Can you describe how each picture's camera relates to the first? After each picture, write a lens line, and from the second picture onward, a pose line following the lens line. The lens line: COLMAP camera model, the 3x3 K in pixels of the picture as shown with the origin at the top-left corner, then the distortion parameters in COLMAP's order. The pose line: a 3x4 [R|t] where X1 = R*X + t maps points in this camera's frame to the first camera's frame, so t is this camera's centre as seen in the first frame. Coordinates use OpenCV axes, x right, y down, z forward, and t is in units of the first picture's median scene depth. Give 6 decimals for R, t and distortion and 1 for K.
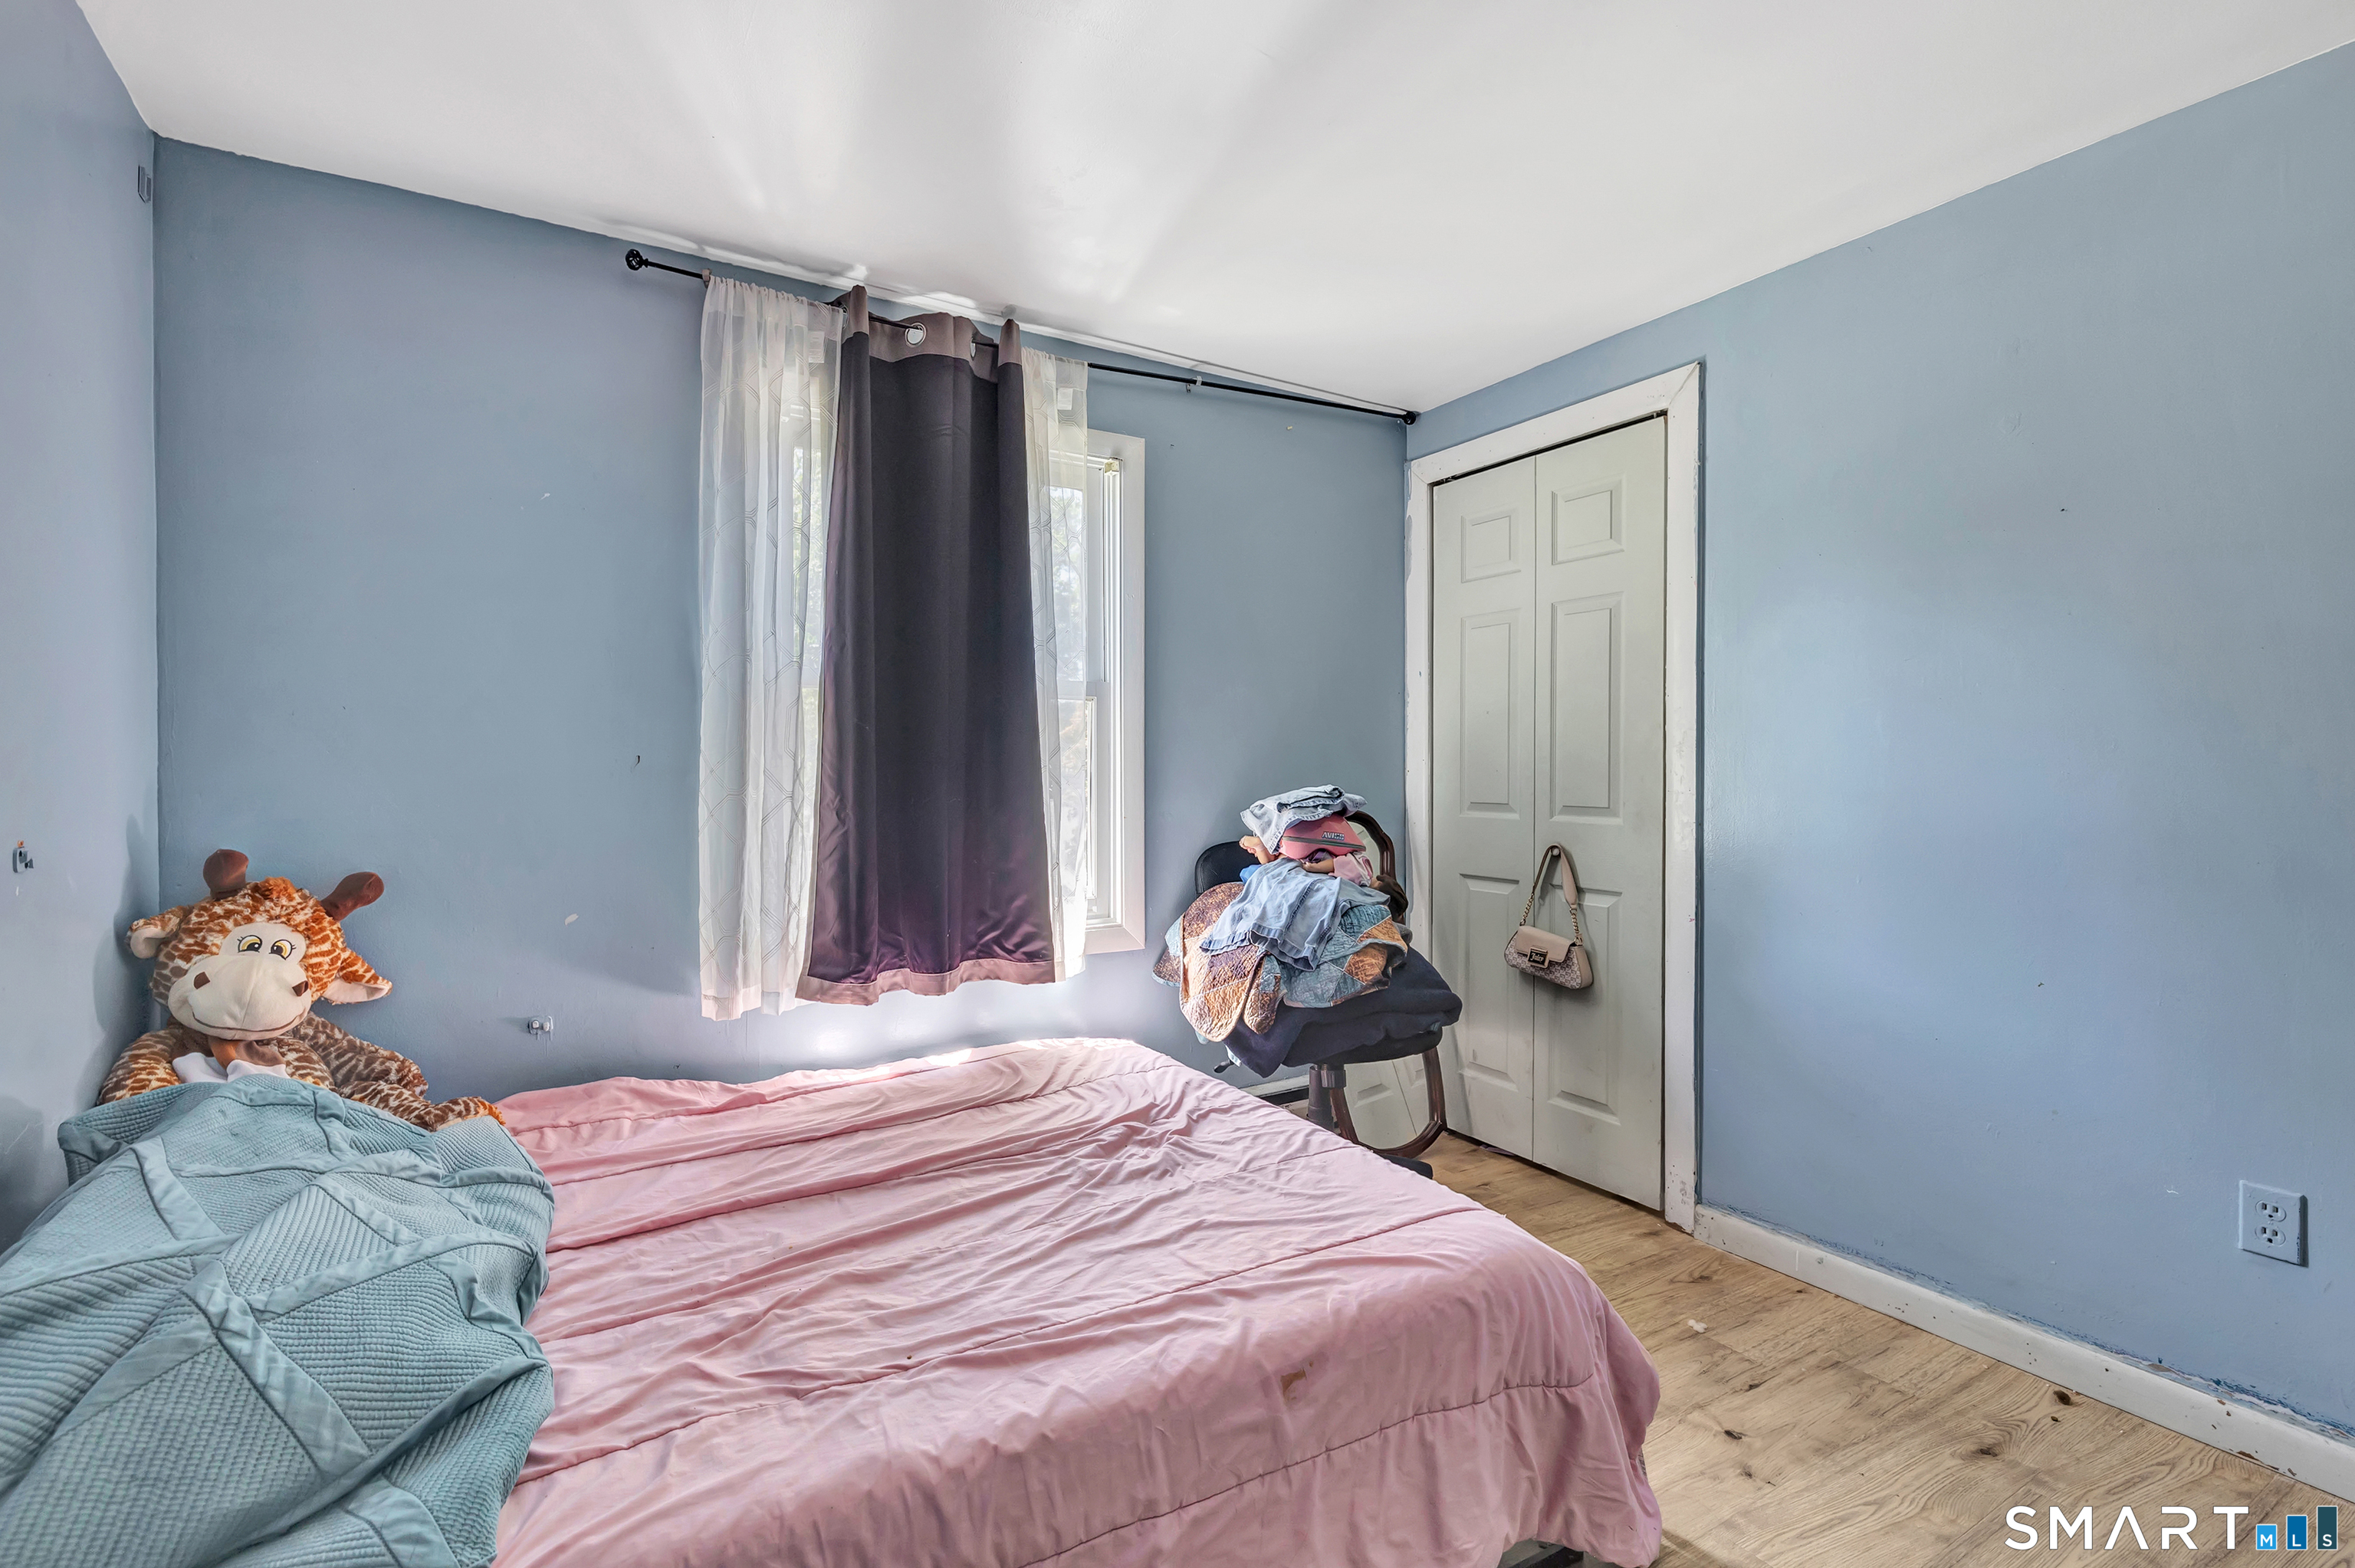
lens RADIAL K [[1007.6, 0, 1178.5], [0, 1007.6, 773.8], [0, 0, 1]] dist [0.000903, -0.001406]
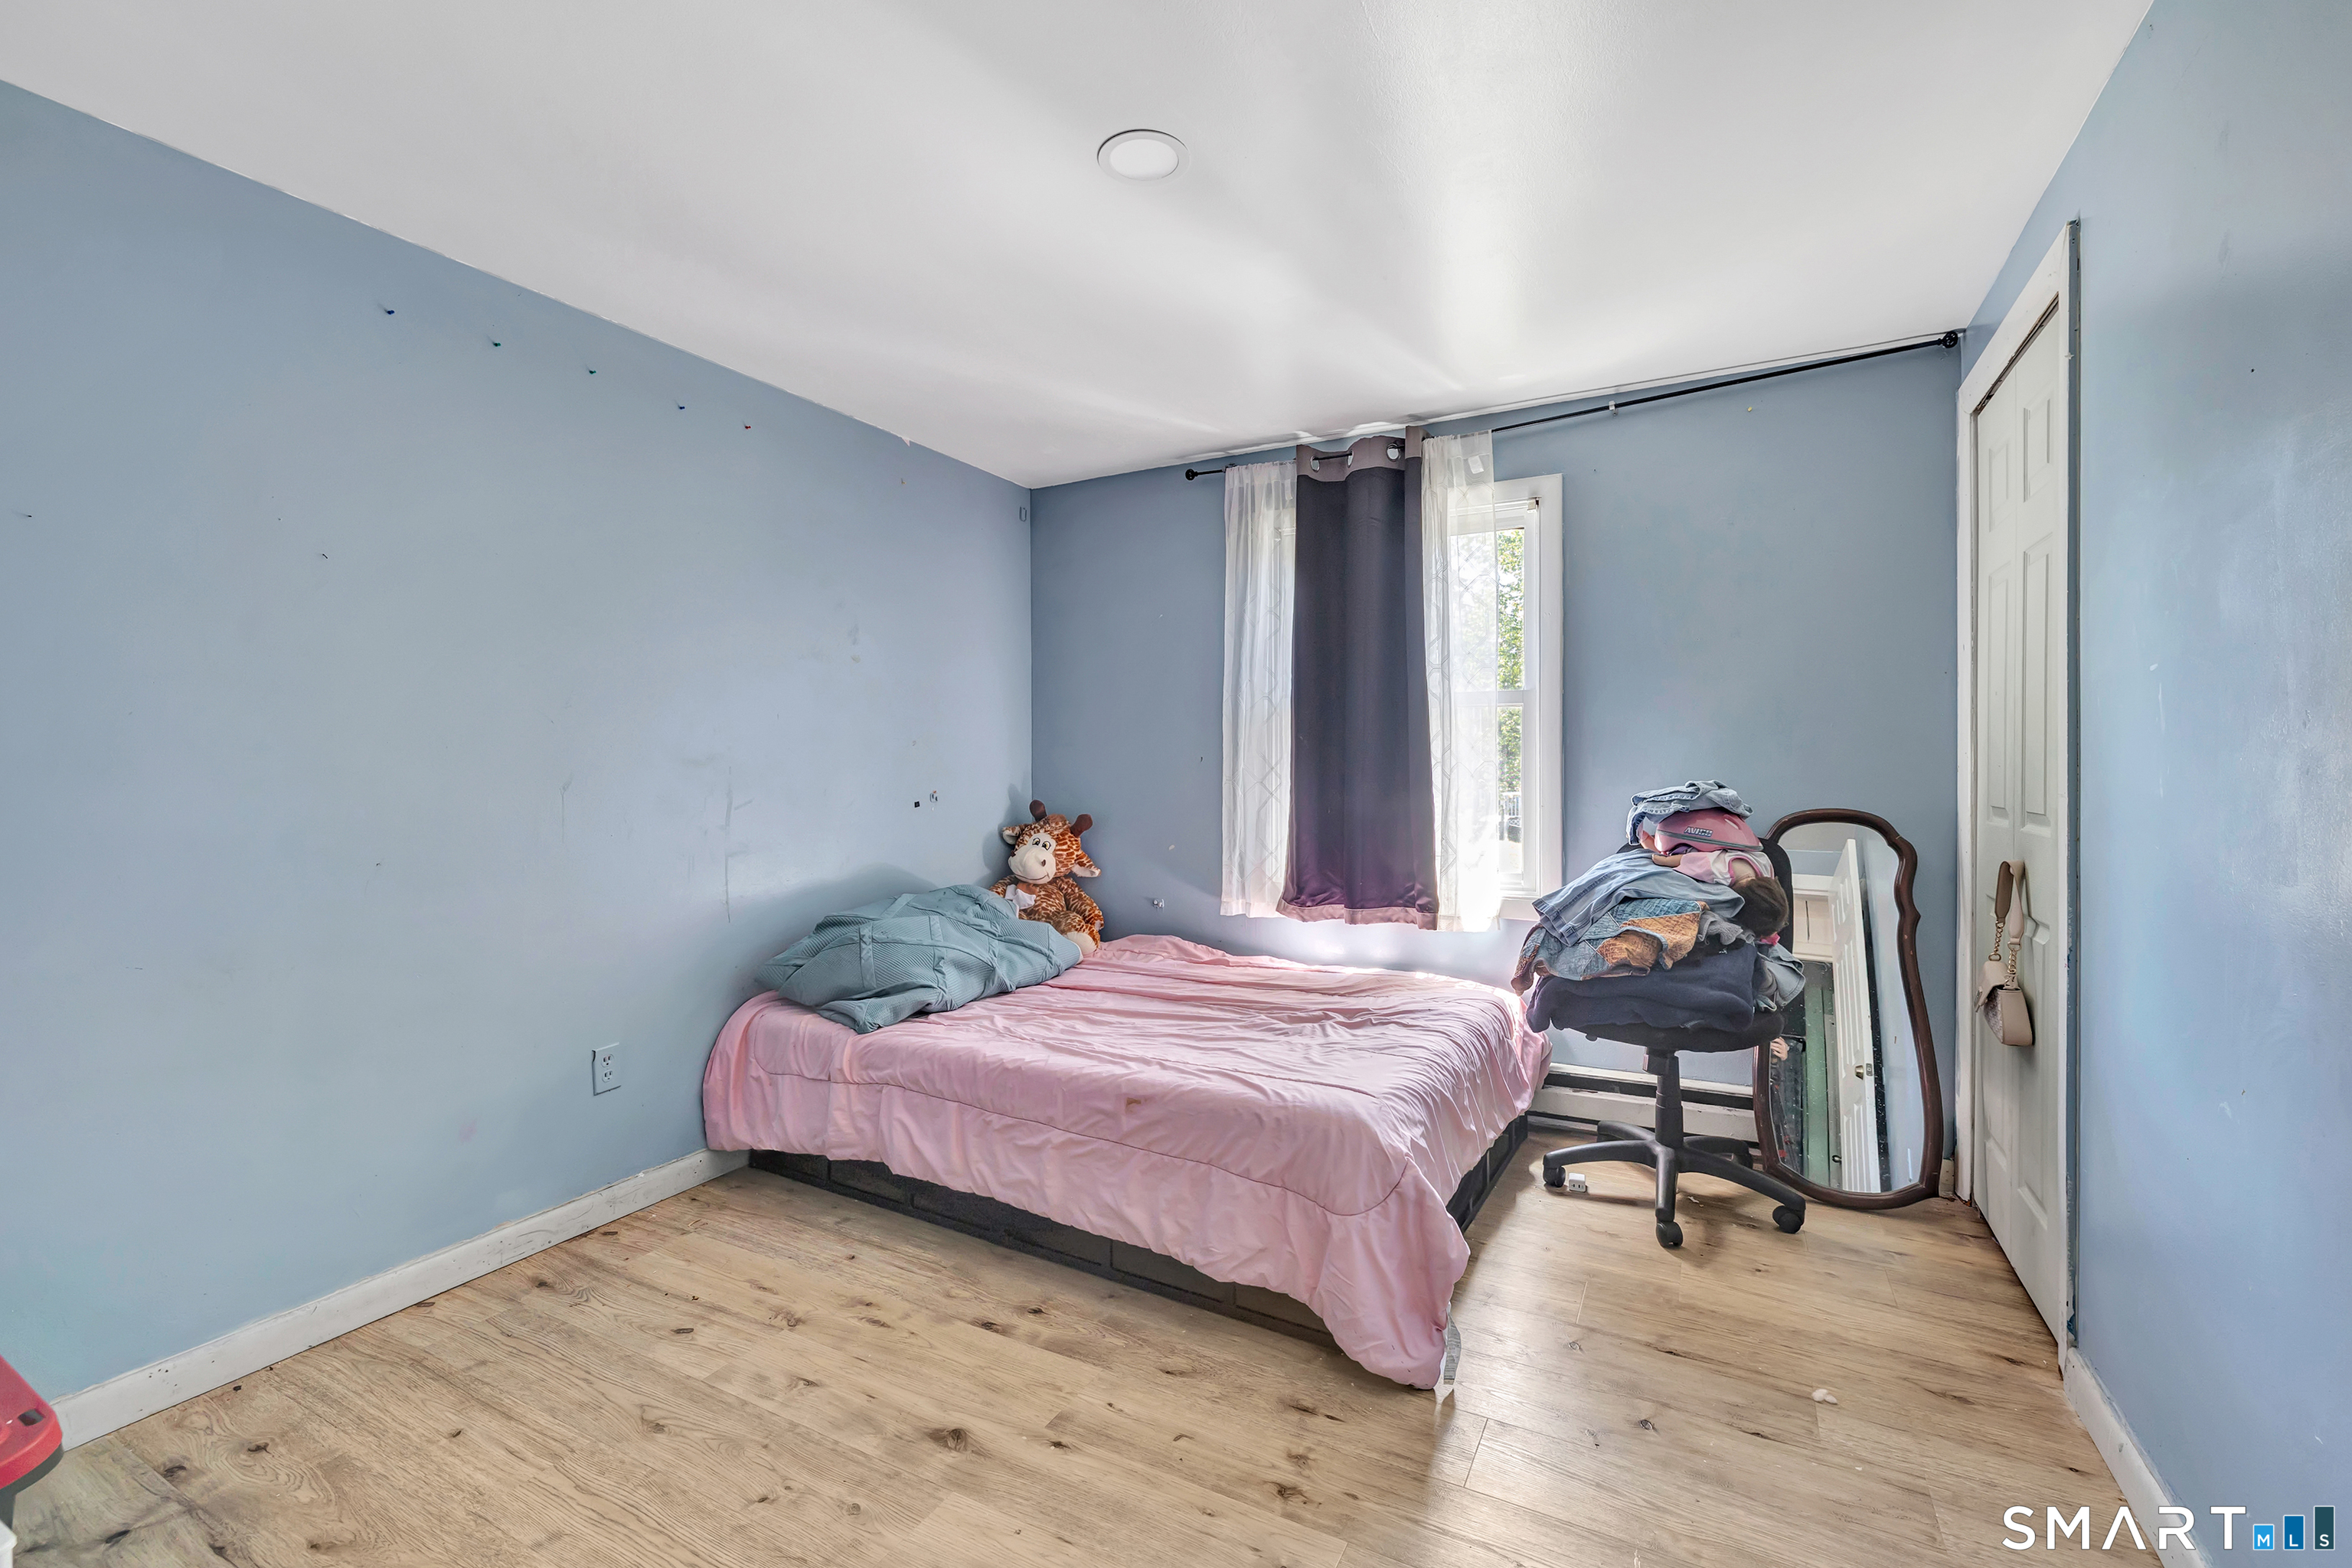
lens RADIAL K [[1006.5, 0, 1215.6], [0, 1006.5, 767.8], [0, 0, 1]] dist [0.000903, -0.001406]
pose [[0.552495, 0.002928, -0.833511, 0.949128], [-0.003993, 0.999992, 0.000866, -0.000470], [0.833507, 0.002850, 0.552502, 0.068821]]
